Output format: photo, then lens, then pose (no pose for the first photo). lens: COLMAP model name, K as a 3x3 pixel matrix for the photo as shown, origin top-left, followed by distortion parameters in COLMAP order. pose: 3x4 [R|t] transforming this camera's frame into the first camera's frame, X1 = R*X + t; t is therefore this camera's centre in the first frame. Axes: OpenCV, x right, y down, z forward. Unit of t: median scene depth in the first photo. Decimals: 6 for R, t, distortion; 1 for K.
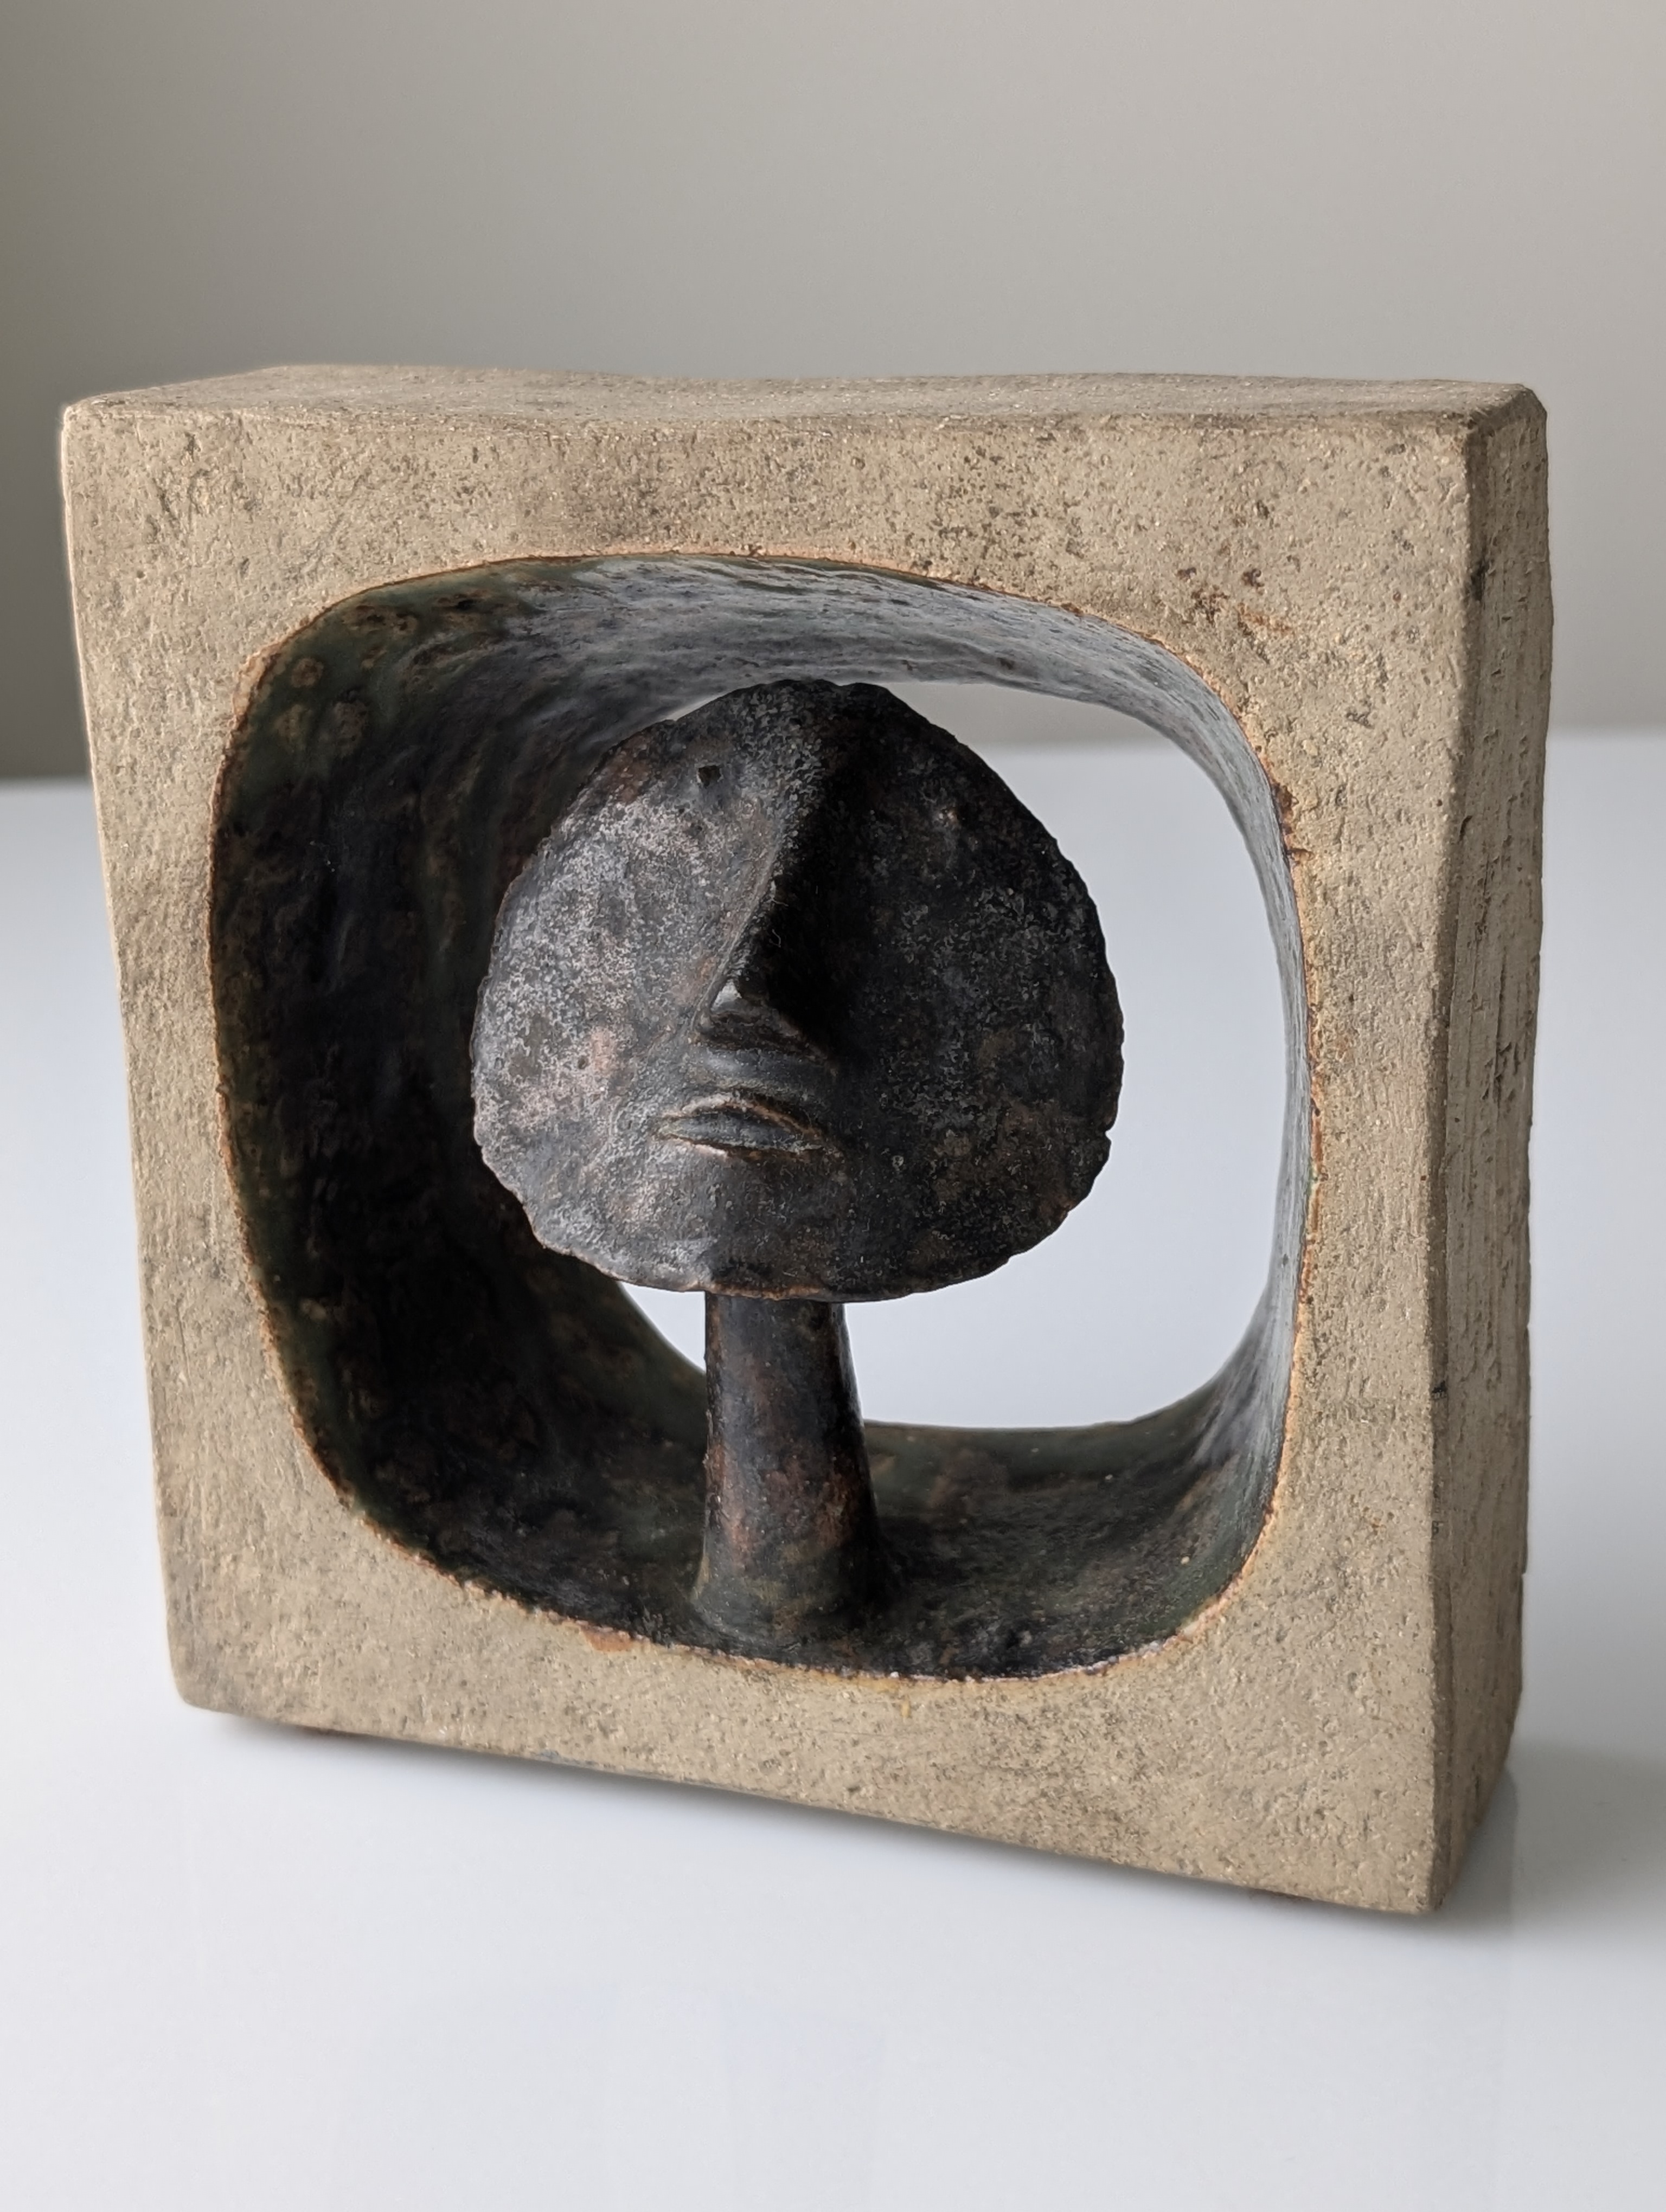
lens RADIAL K [[3171.1, 0, 958.1], [0, 3171.1, 1077.2], [0, 0, 1]] dist [0.118347, 0.000000]
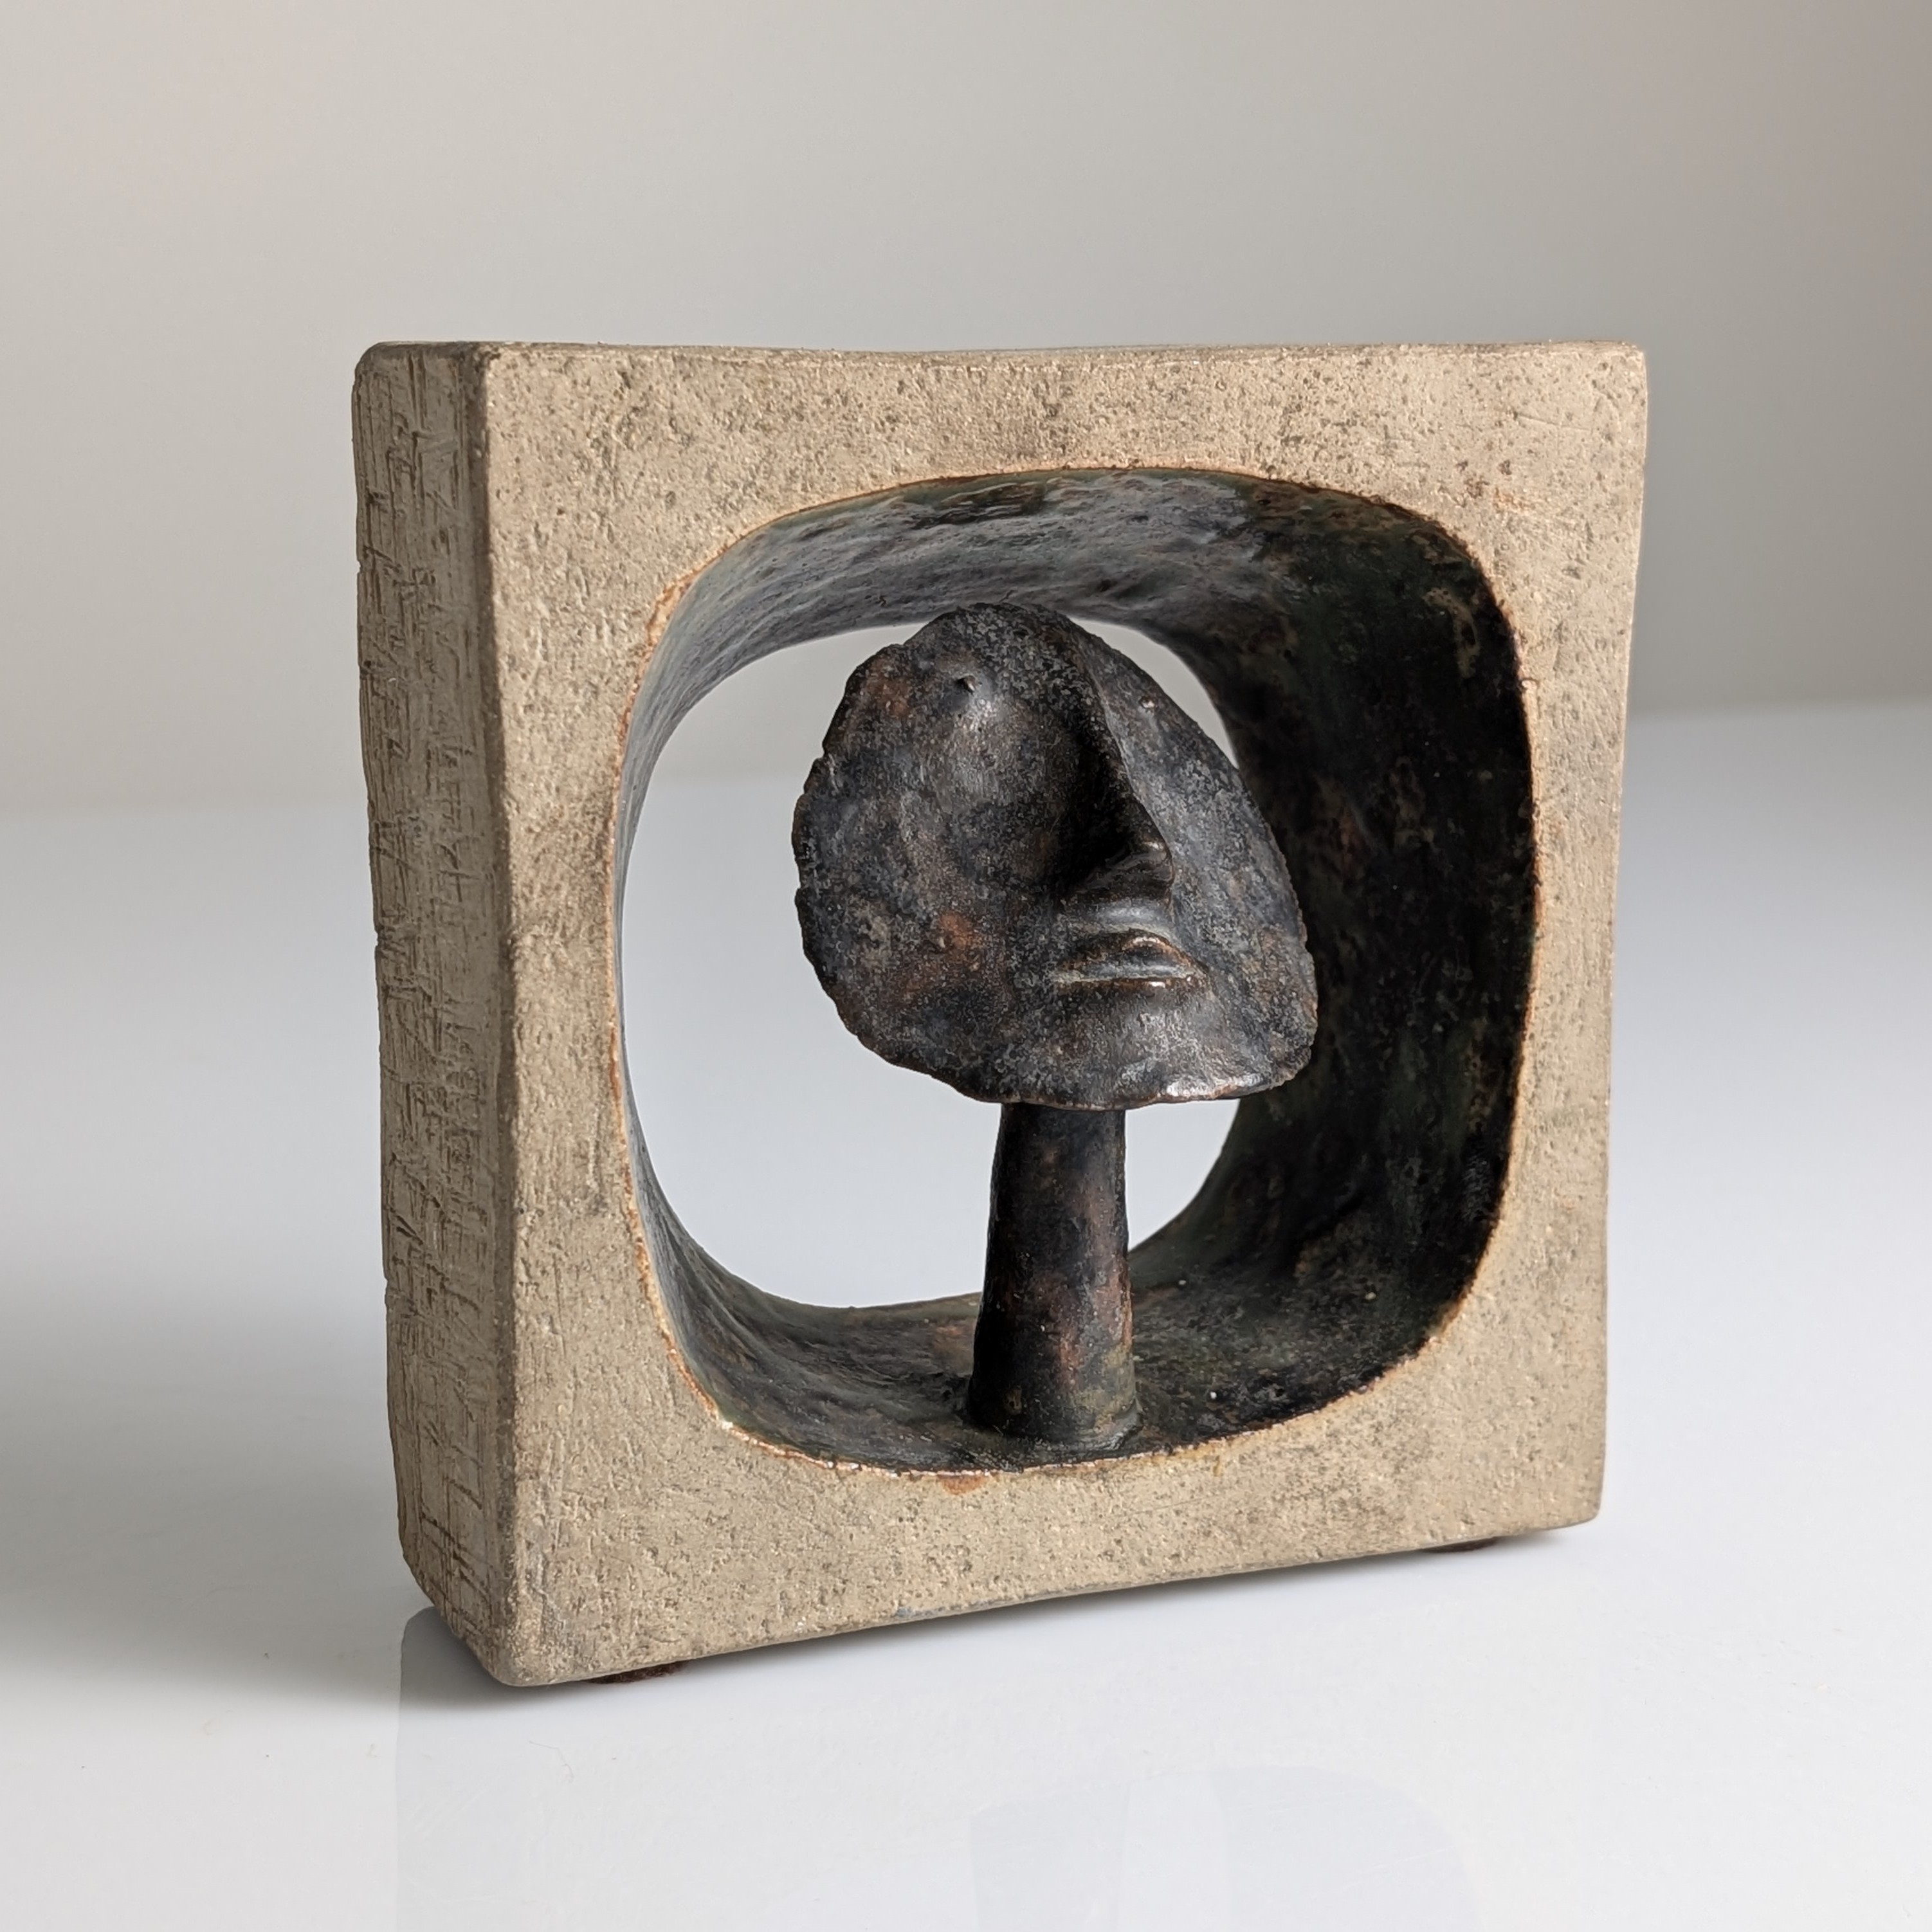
lens RADIAL K [[3072.2, 0, 918.8], [0, 3072.2, 1039.6], [0, 0, 1]] dist [0.066864, 0.000000]
pose [[0.752523, -0.118204, 0.647871, -0.836962], [0.182225, 0.982724, -0.032363, 0.063220], [-0.632853, 0.142412, 0.761062, 0.199043]]
